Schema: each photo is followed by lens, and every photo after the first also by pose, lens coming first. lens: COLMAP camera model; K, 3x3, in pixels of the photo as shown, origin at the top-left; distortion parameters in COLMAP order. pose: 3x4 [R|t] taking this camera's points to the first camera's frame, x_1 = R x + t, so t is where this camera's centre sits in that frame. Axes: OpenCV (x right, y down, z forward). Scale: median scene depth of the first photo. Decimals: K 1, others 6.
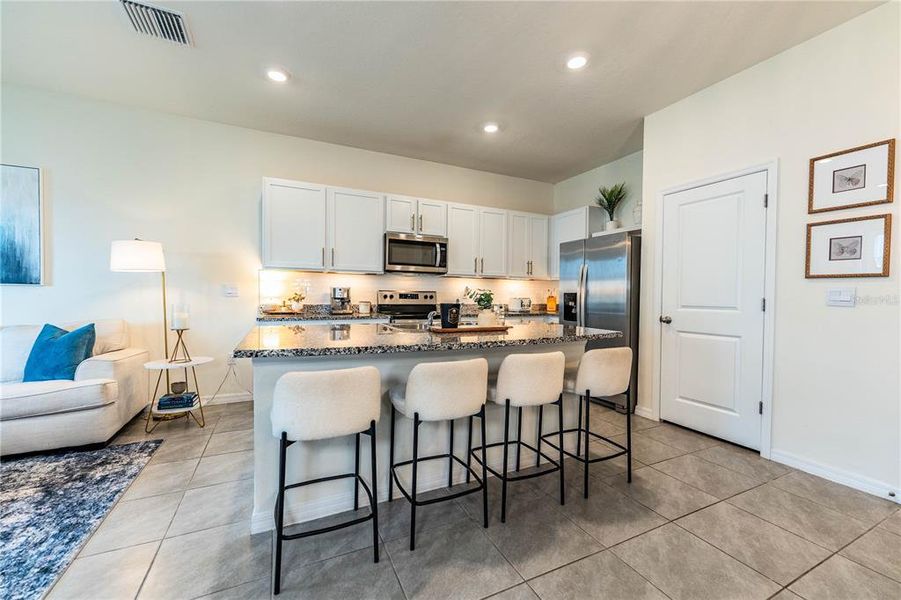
lens RADIAL K [[360.2, 0, 451.7], [0, 360.2, 302.3], [0, 0, 1]] dist [0.002253, -0.001418]
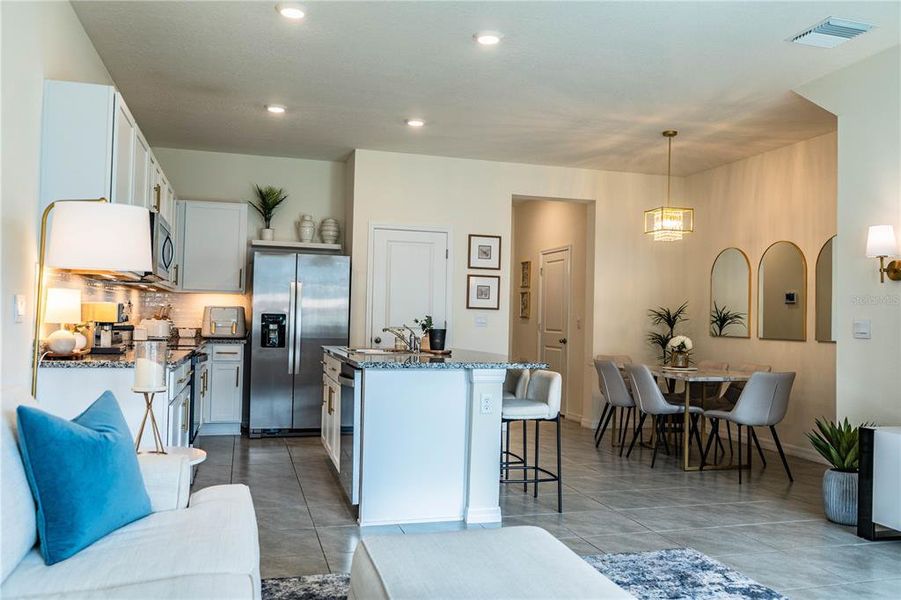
lens RADIAL K [[720.3, 0, 449.8], [0, 720.3, 299.1], [0, 0, 1]] dist [-0.018101, 0.019447]
pose [[0.169185, 0.021718, 0.985345, -1.334189], [0.001122, 0.999752, -0.022228, -0.024082], [-0.985584, 0.004866, 0.169119, 0.336248]]
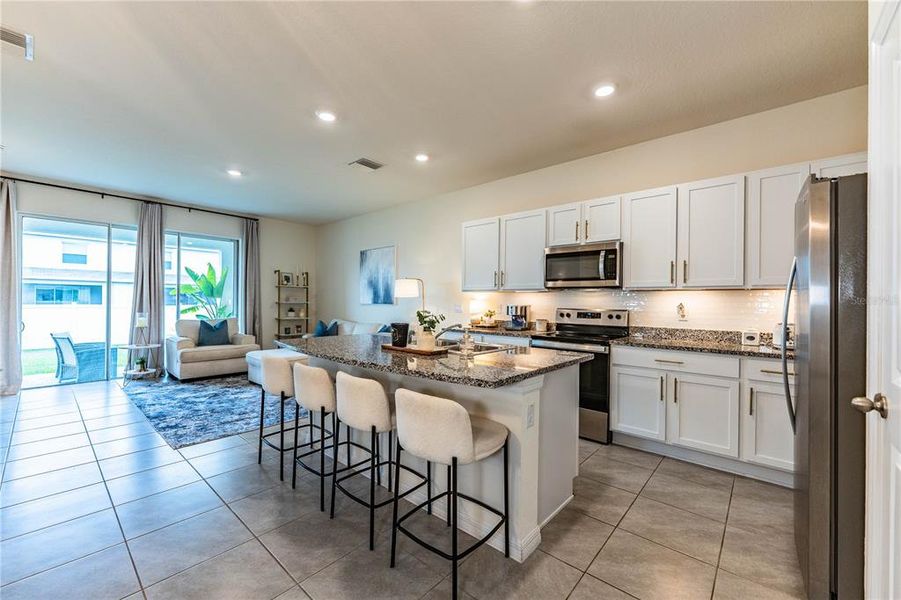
lens RADIAL K [[360.2, 0, 450.1], [0, 360.2, 302.1], [0, 0, 1]] dist [0.002253, -0.001418]
pose [[0.390131, -0.006908, -0.920734, 0.634475], [-0.026666, 0.999468, -0.018797, -0.027134], [0.920373, 0.031886, 0.389739, 0.417208]]
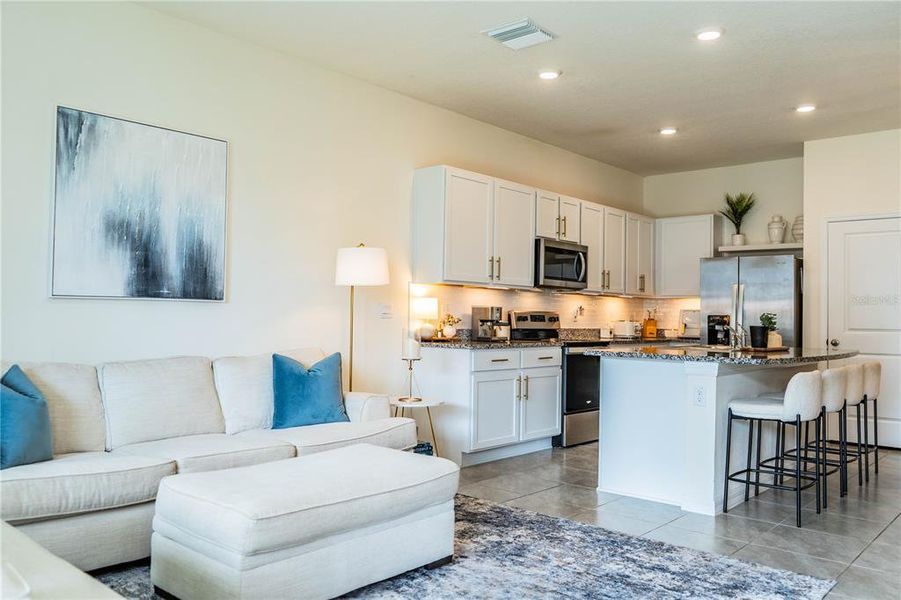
lens RADIAL K [[720.3, 0, 450.9], [0, 720.3, 299.8], [0, 0, 1]] dist [-0.018101, 0.019447]
pose [[0.921672, 0.013459, 0.387738, -1.032125], [0.001941, 0.999226, -0.039301, 0.004674], [-0.387966, 0.036975, 0.920932, -0.403083]]
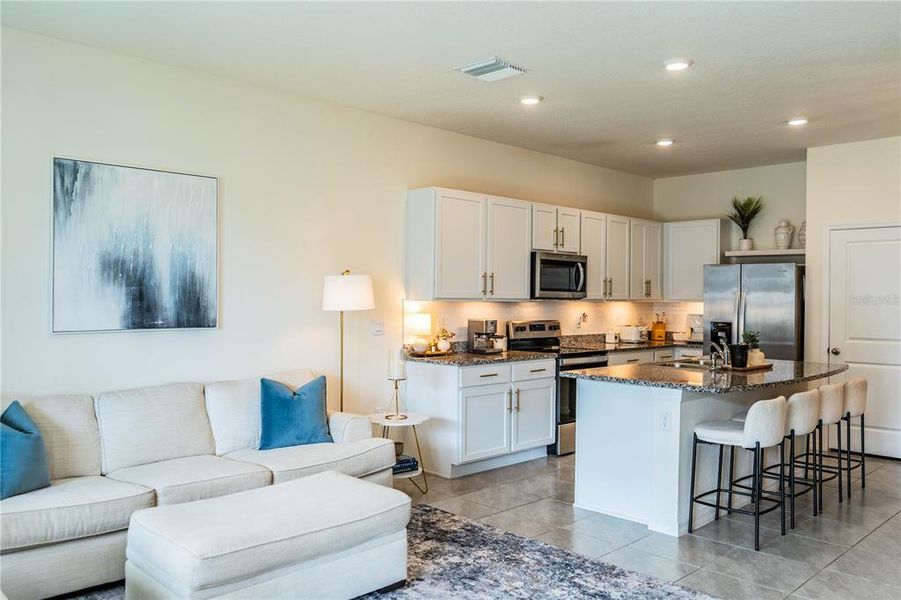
lens RADIAL K [[720.3, 0, 451.2], [0, 720.3, 299.4], [0, 0, 1]] dist [-0.018101, 0.019447]
pose [[0.945653, -0.003705, 0.325156, -0.940567], [0.007866, 0.999903, -0.011483, -0.071609], [-0.325082, 0.013417, 0.945591, -0.498079]]
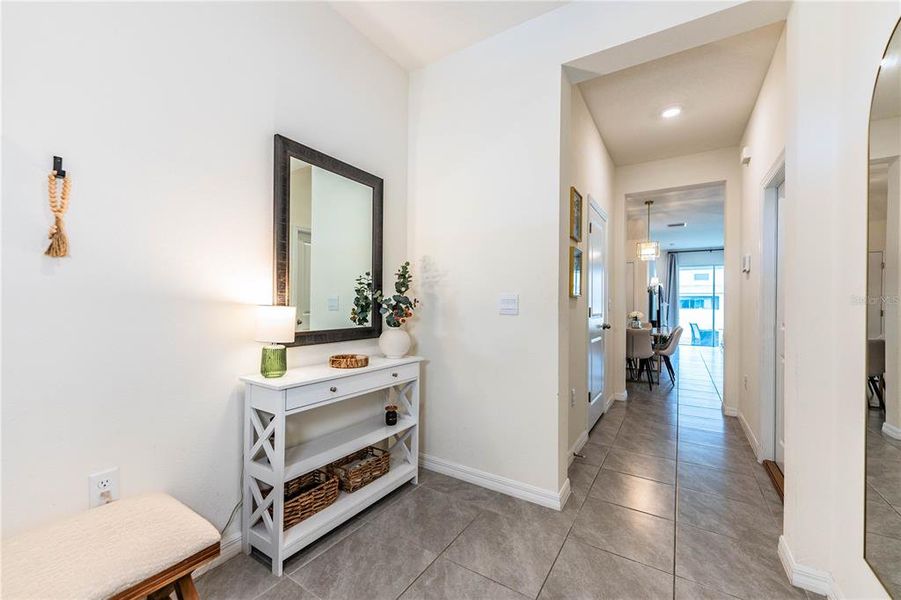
lens RADIAL K [[360.2, 0, 448.0], [0, 360.2, 303.9], [0, 0, 1]] dist [0.002253, -0.001418]
pose [[-0.852478, -0.017225, -0.522480, 1.259692], [-0.026945, 0.999576, 0.011008, -0.023207], [0.522069, 0.023462, -0.852581, 0.699533]]
